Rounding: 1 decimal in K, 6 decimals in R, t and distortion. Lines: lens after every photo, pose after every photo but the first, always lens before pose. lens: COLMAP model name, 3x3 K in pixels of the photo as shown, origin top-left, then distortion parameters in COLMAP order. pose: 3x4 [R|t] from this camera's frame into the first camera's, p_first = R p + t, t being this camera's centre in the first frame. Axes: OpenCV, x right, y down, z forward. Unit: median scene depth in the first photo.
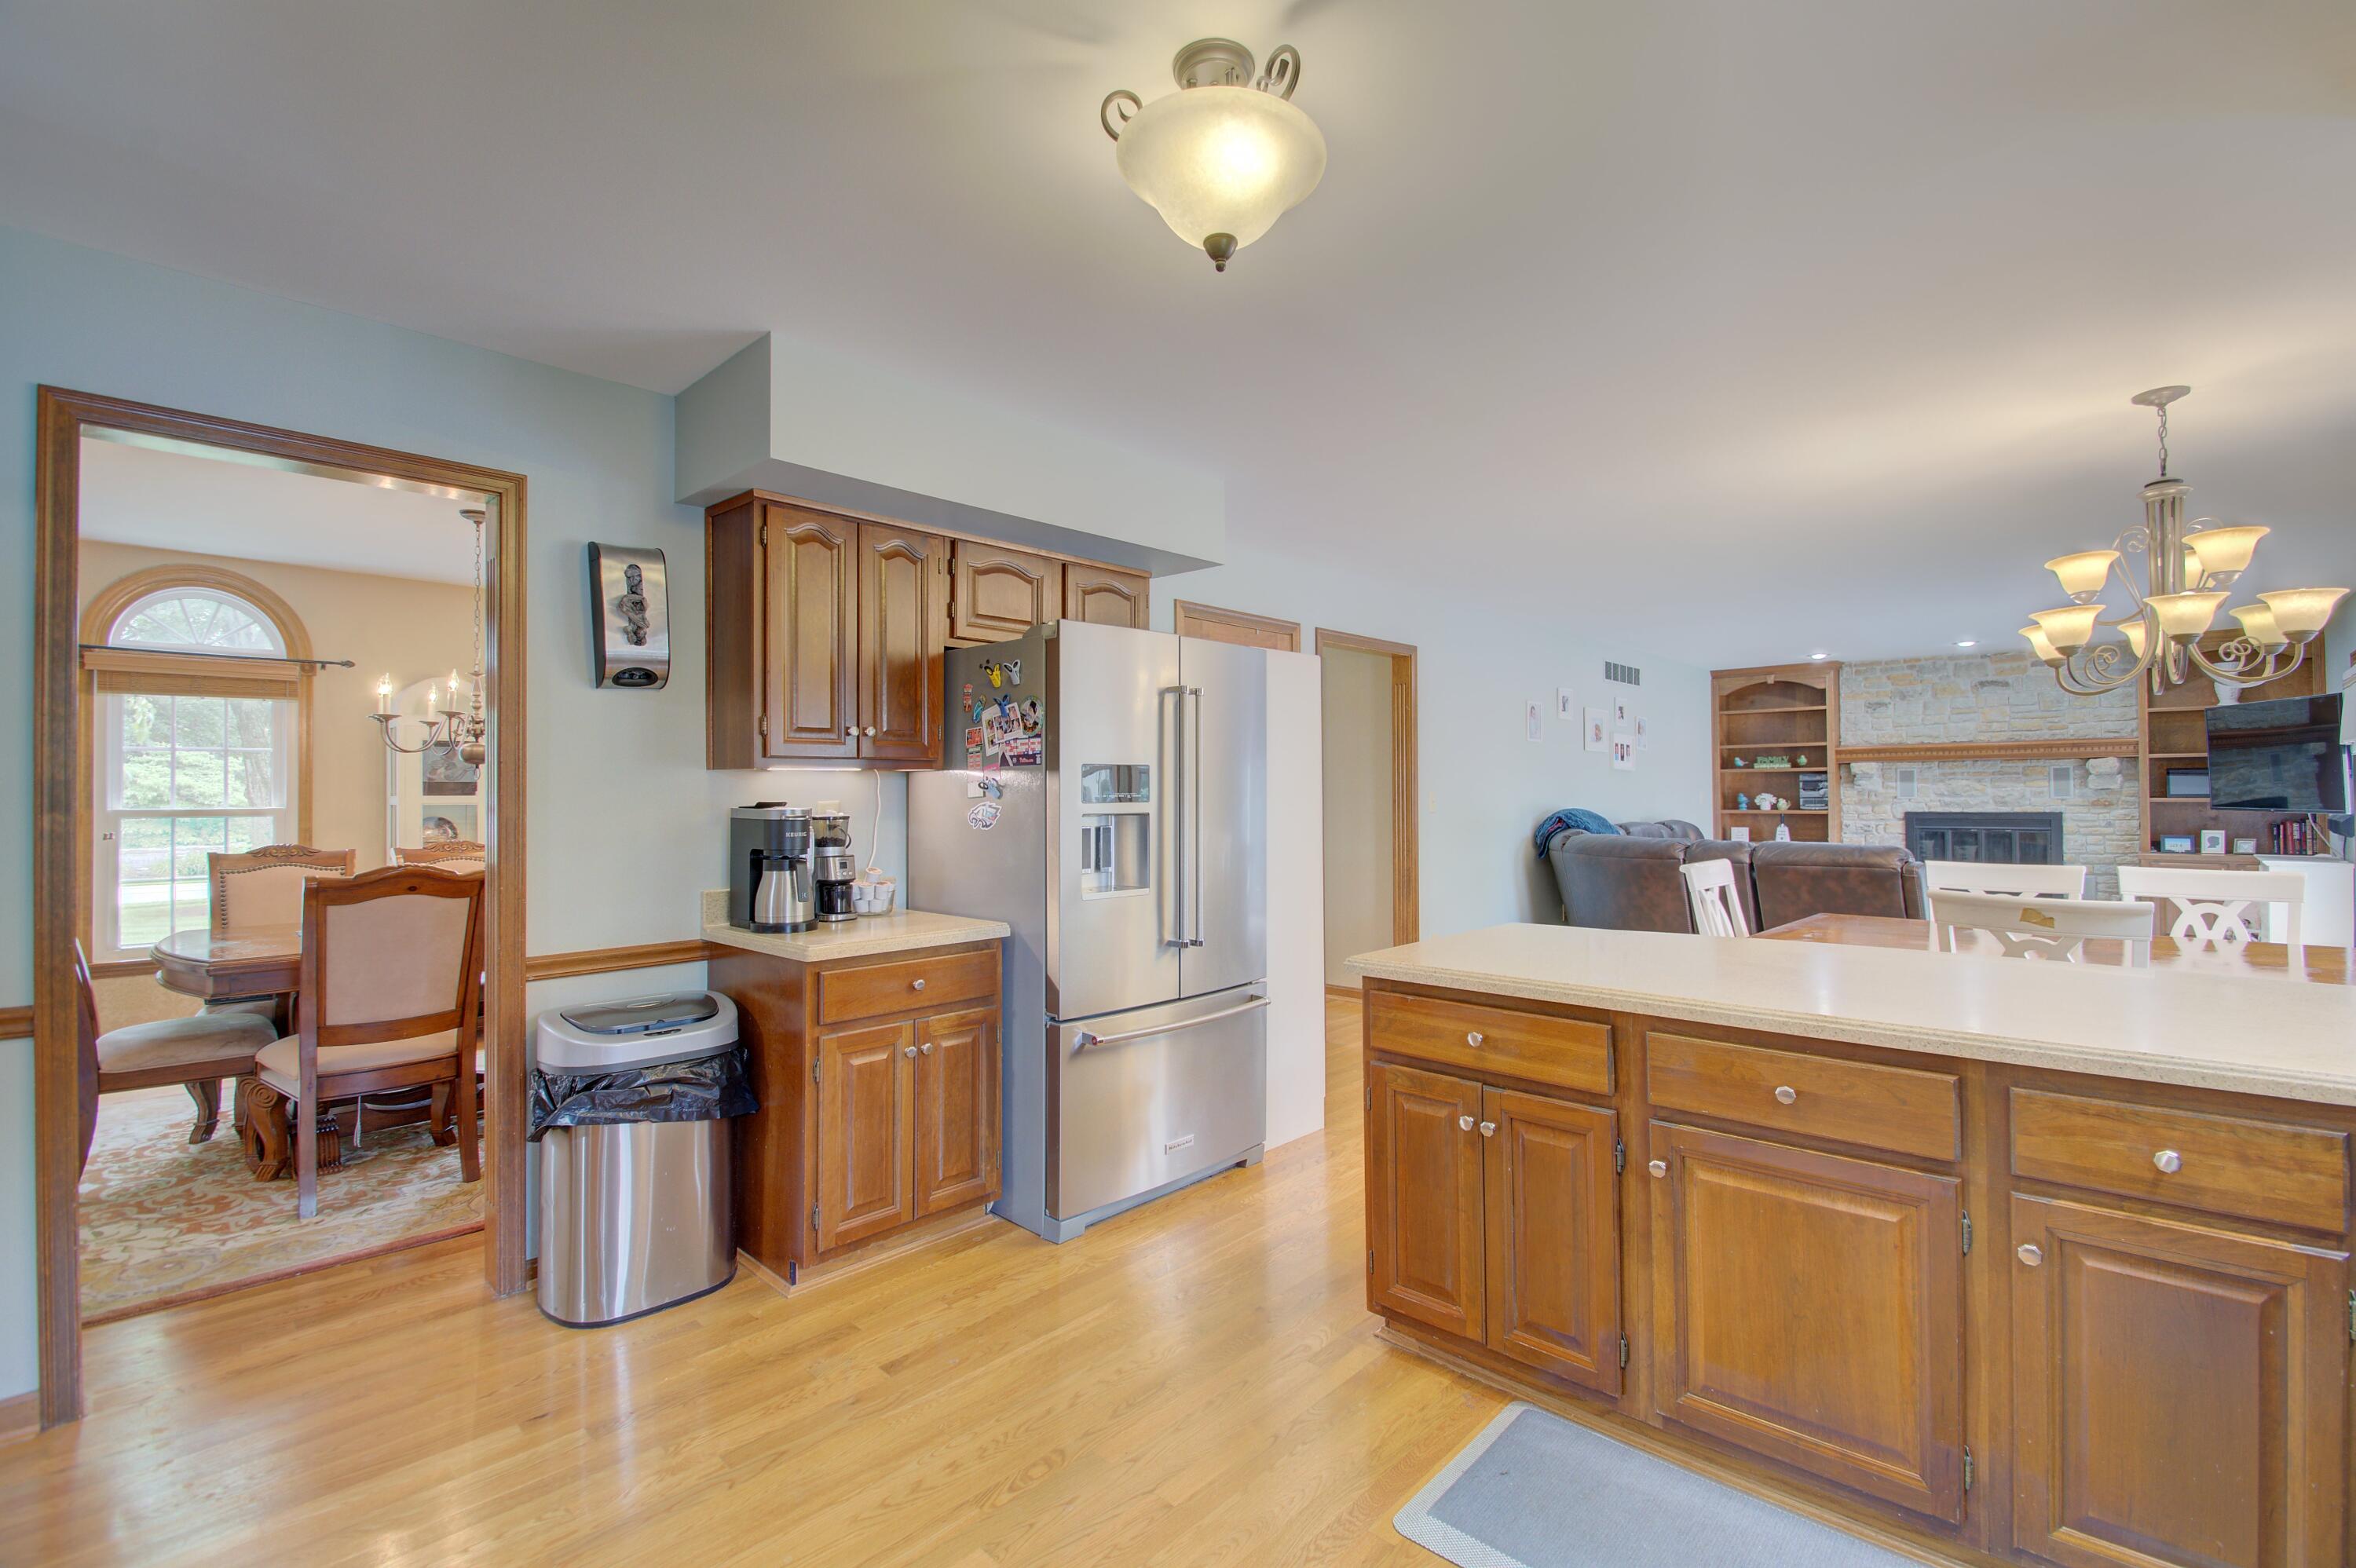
lens RADIAL K [[1023.8, 0, 1173.3], [0, 1023.8, 783.8], [0, 0, 1]] dist [0.000463, -0.012707]
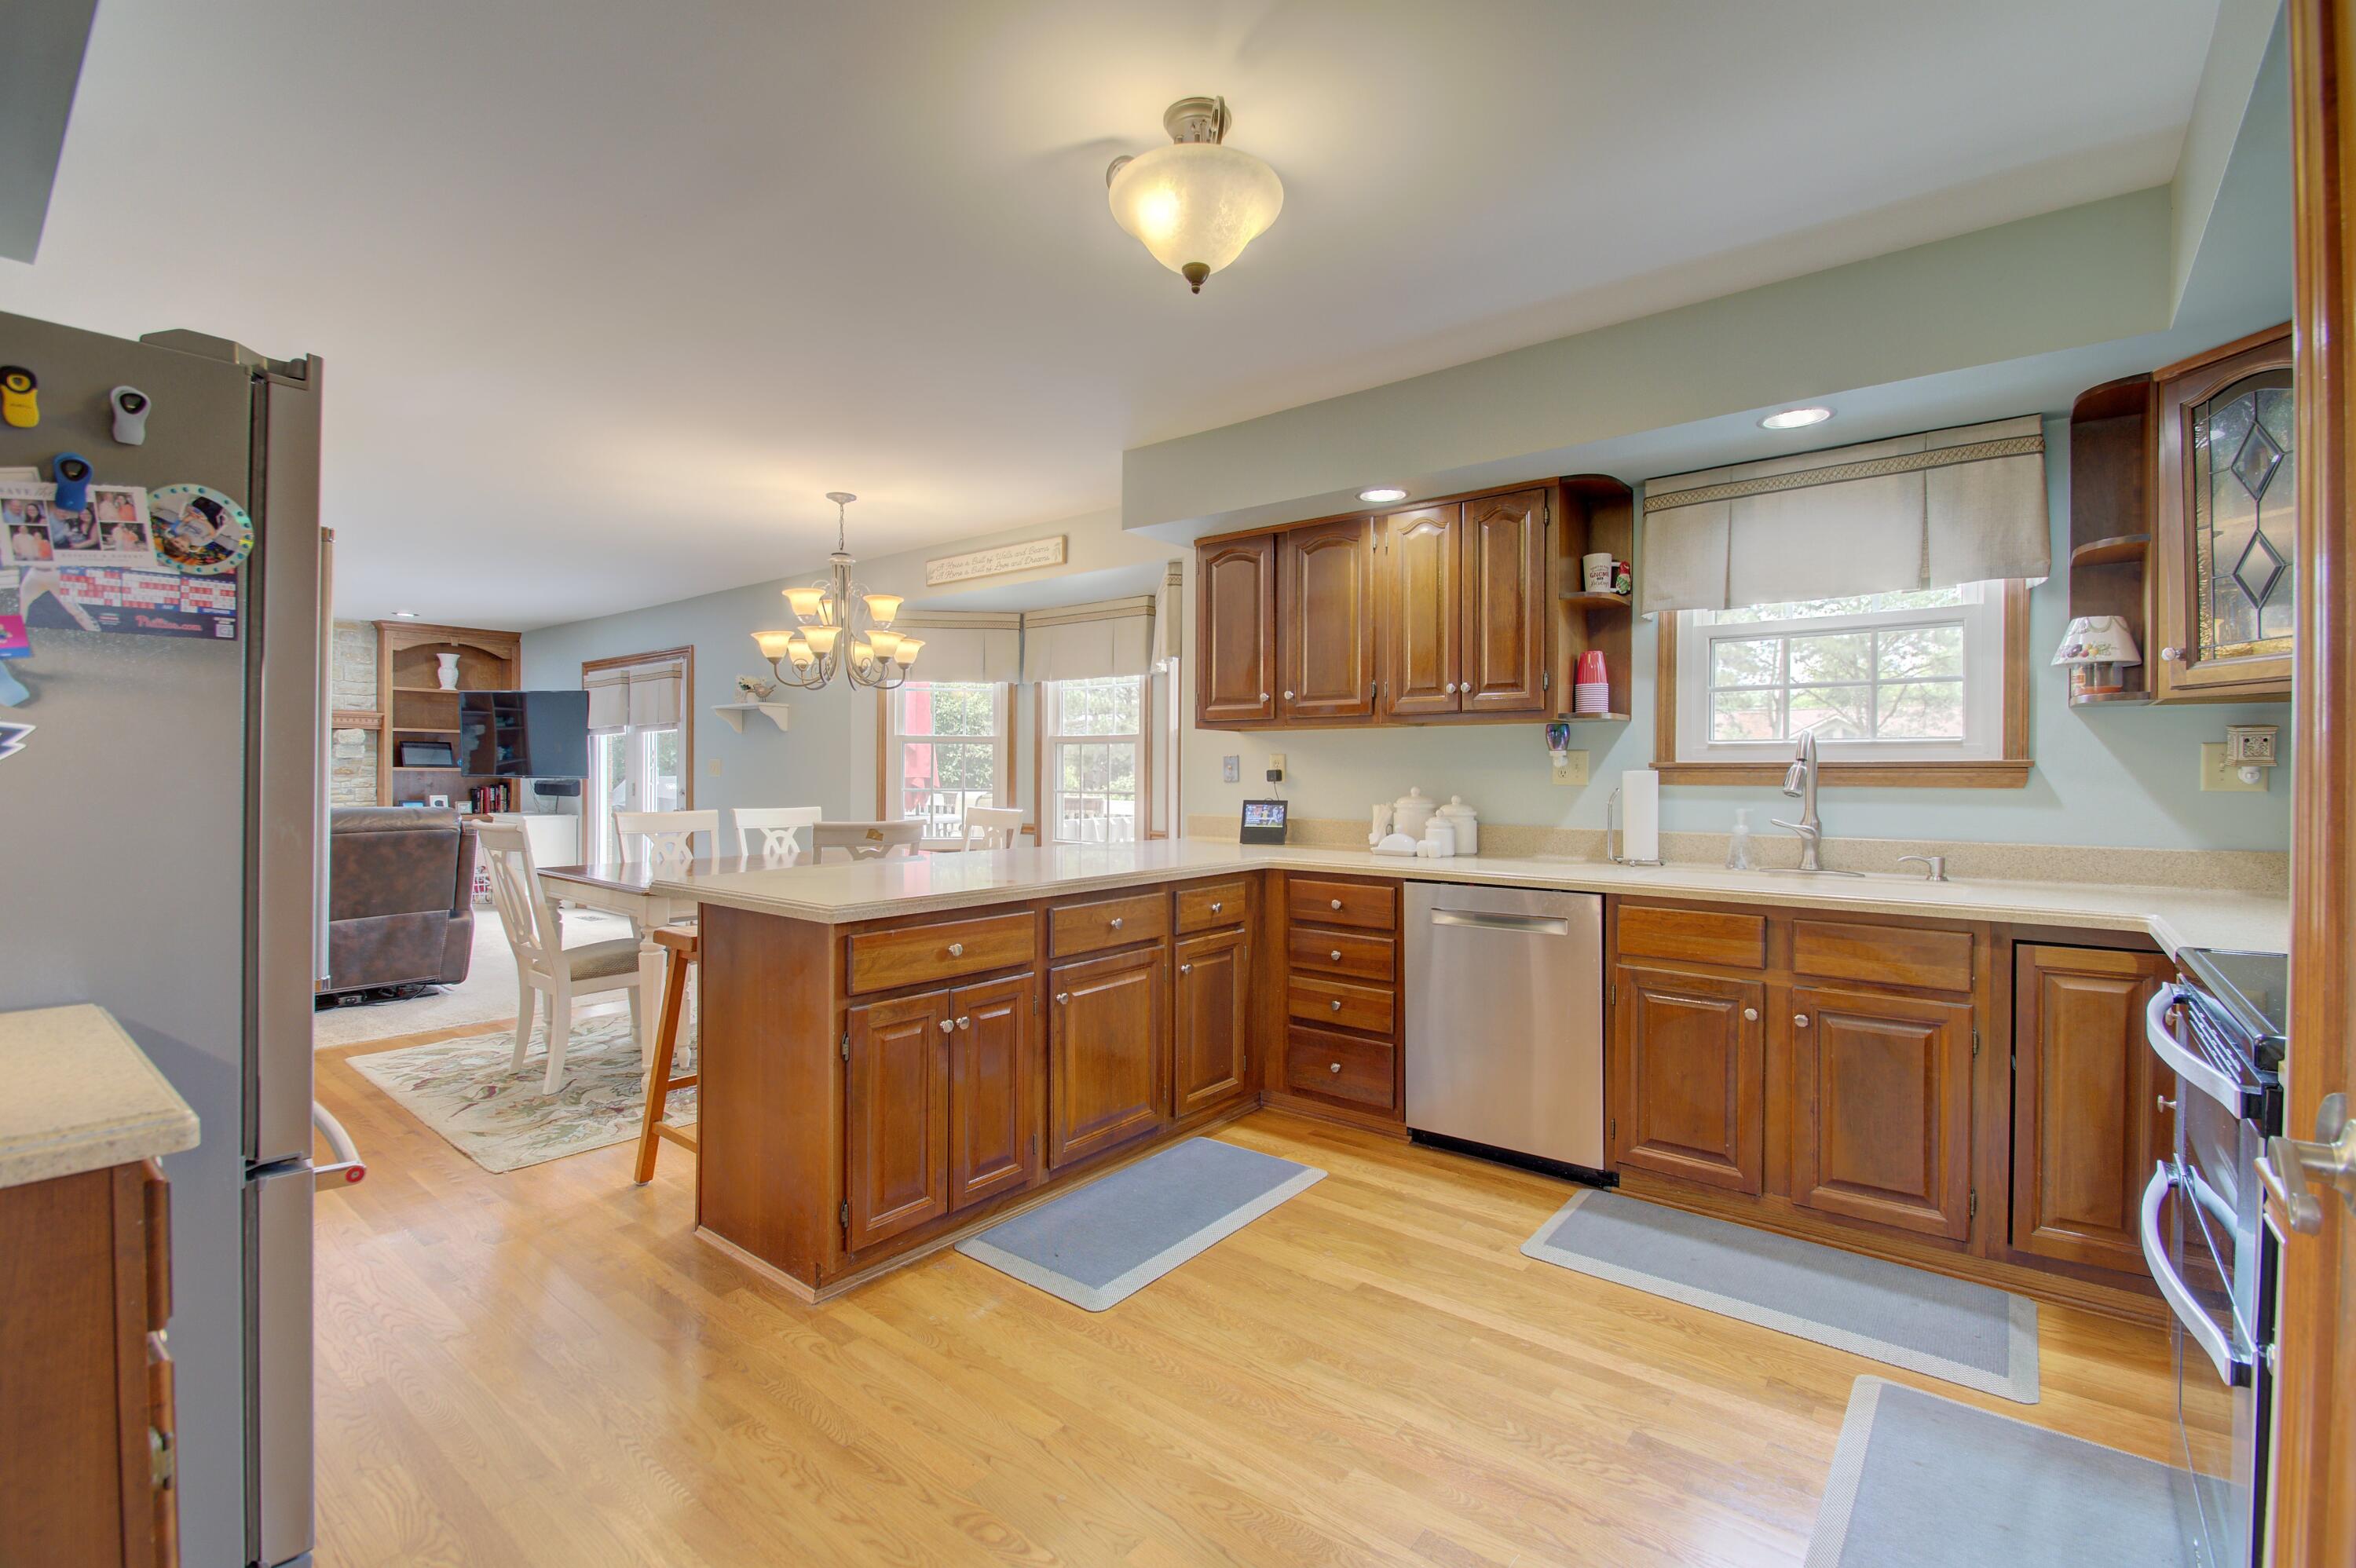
lens RADIAL K [[1023.8, 0, 1212.2], [0, 1023.8, 776.4], [0, 0, 1]] dist [0.000463, -0.012707]
pose [[-0.113519, 0.001393, 0.993535, -0.230487], [-0.014111, 0.999896, -0.003014, 0.013803], [-0.993436, -0.014362, -0.113488, 0.219117]]
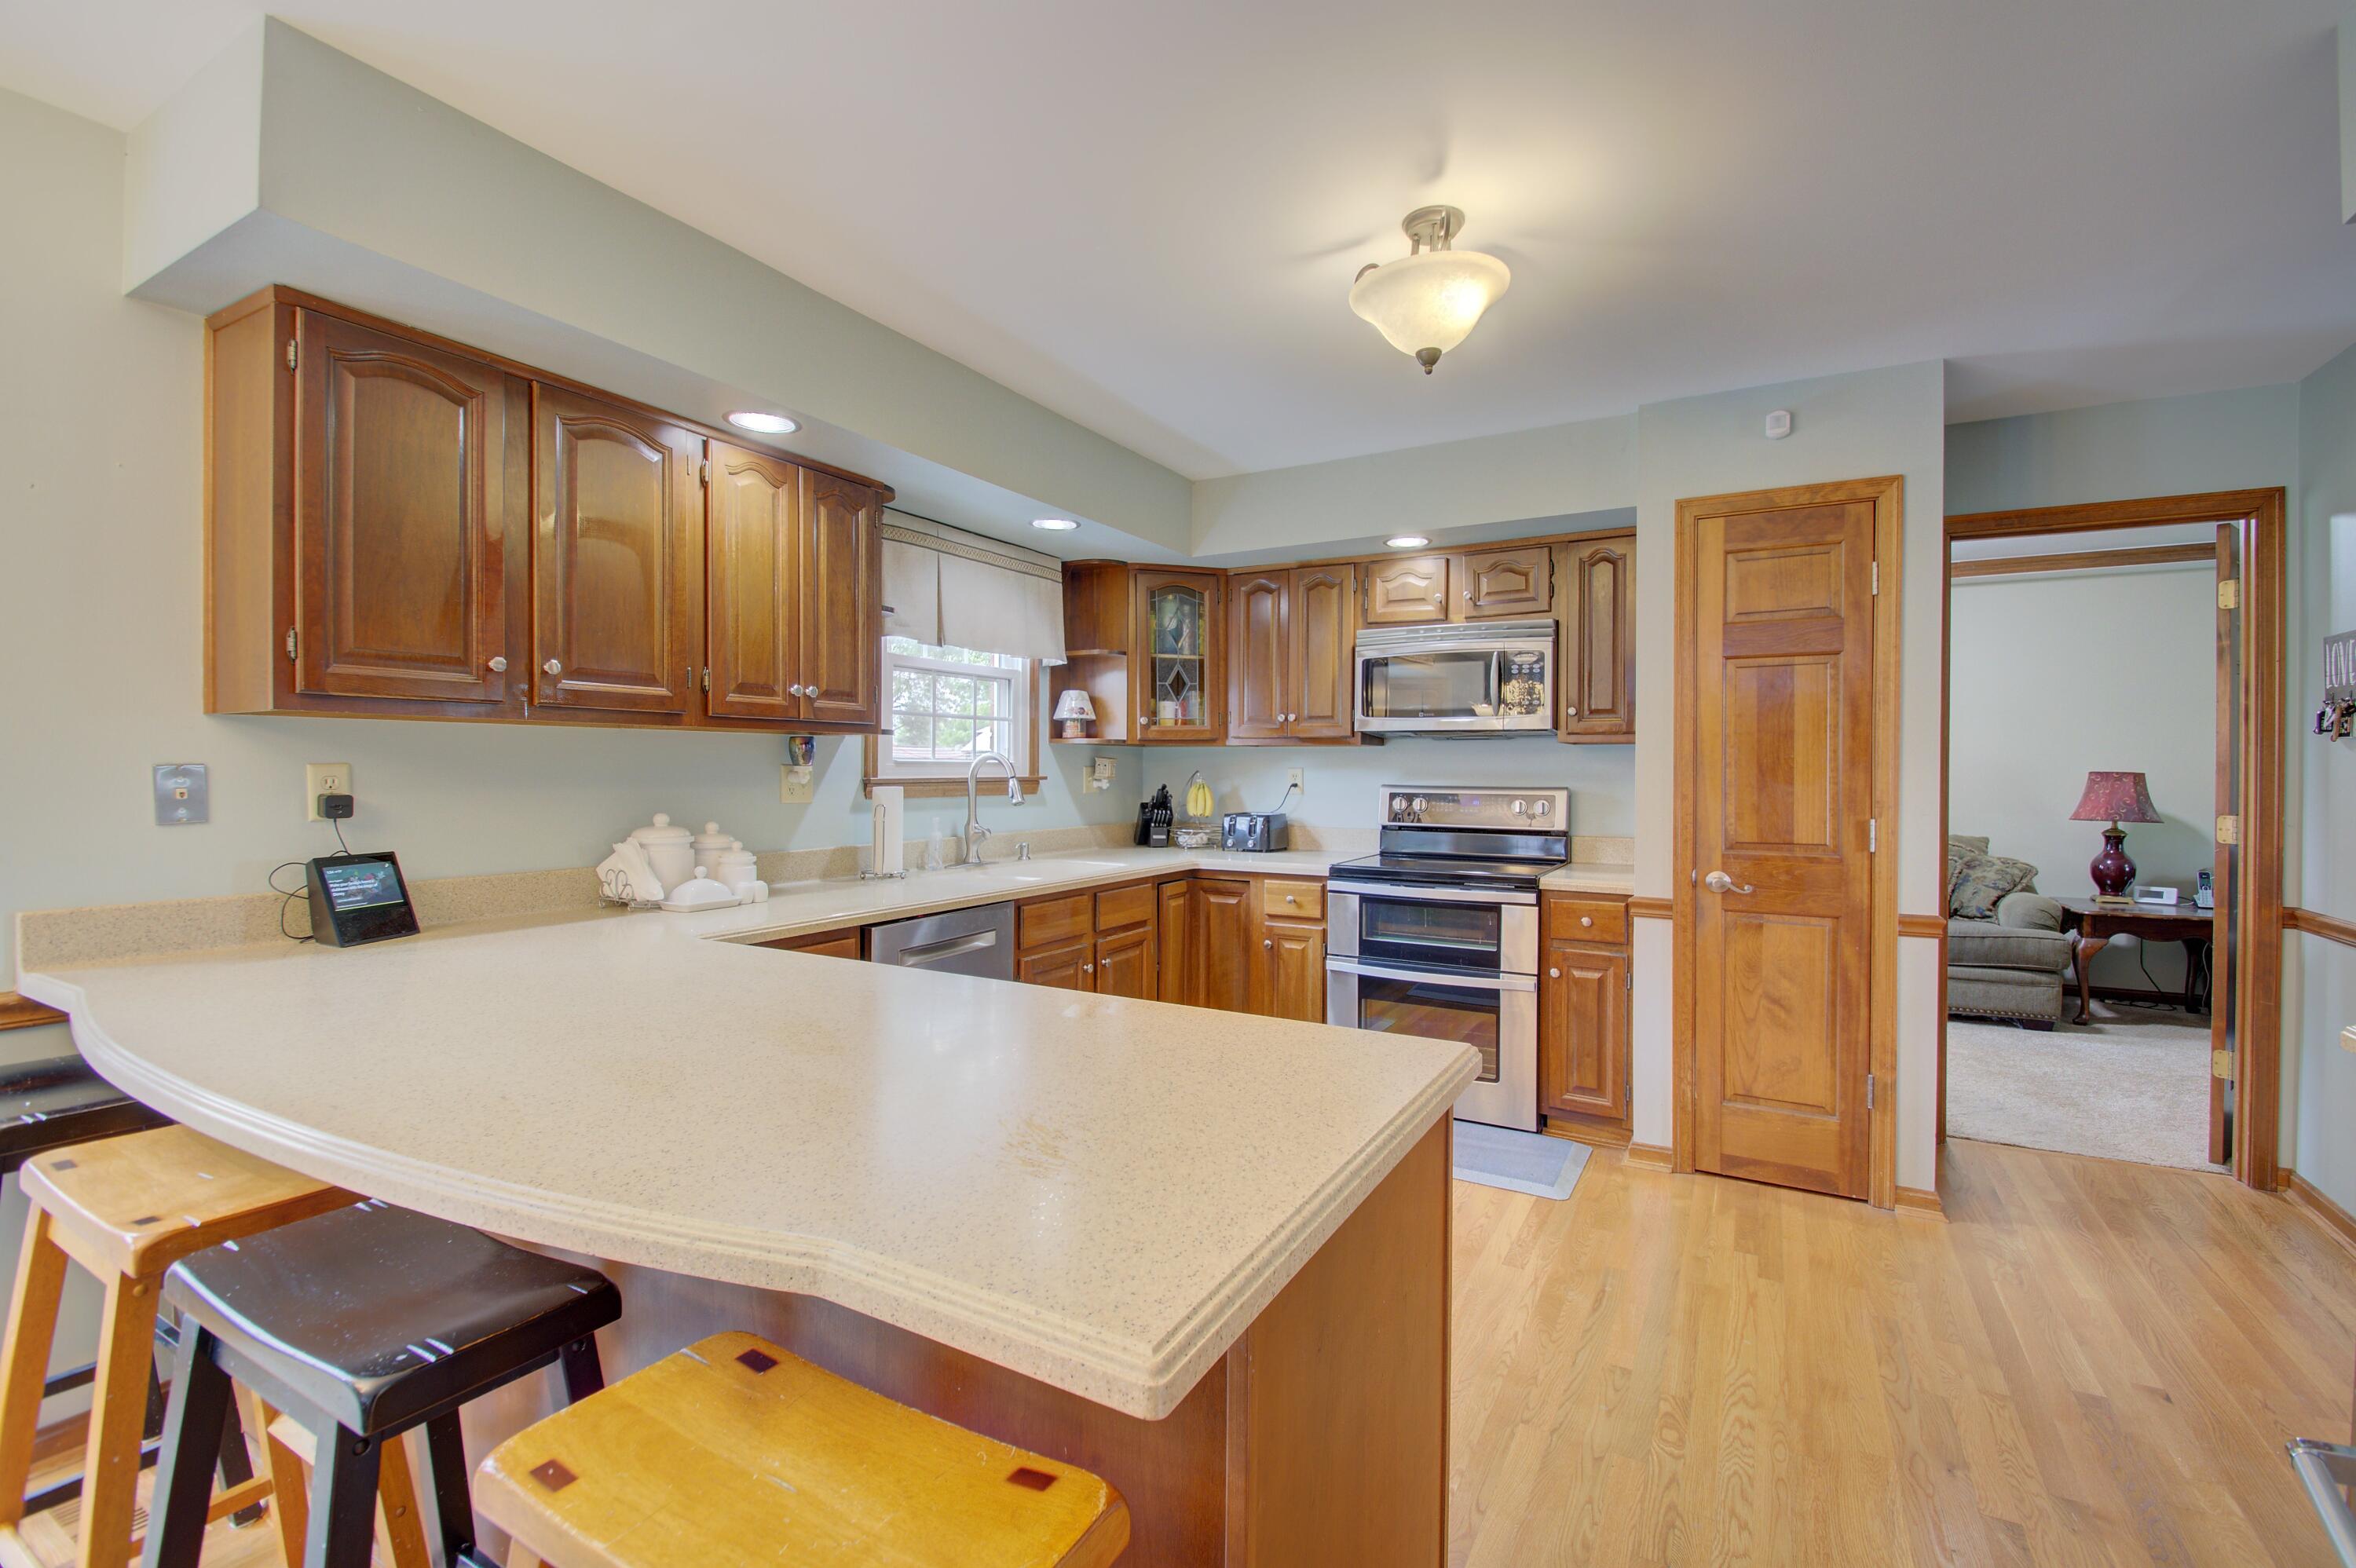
lens RADIAL K [[1023.8, 0, 1166.7], [0, 1023.8, 774.0], [0, 0, 1]] dist [0.000463, -0.012707]
pose [[-0.968757, 0.004098, -0.247979, 0.144013], [0.005369, 0.999976, -0.004447, 0.005245], [0.247955, -0.005639, -0.968755, 0.440784]]
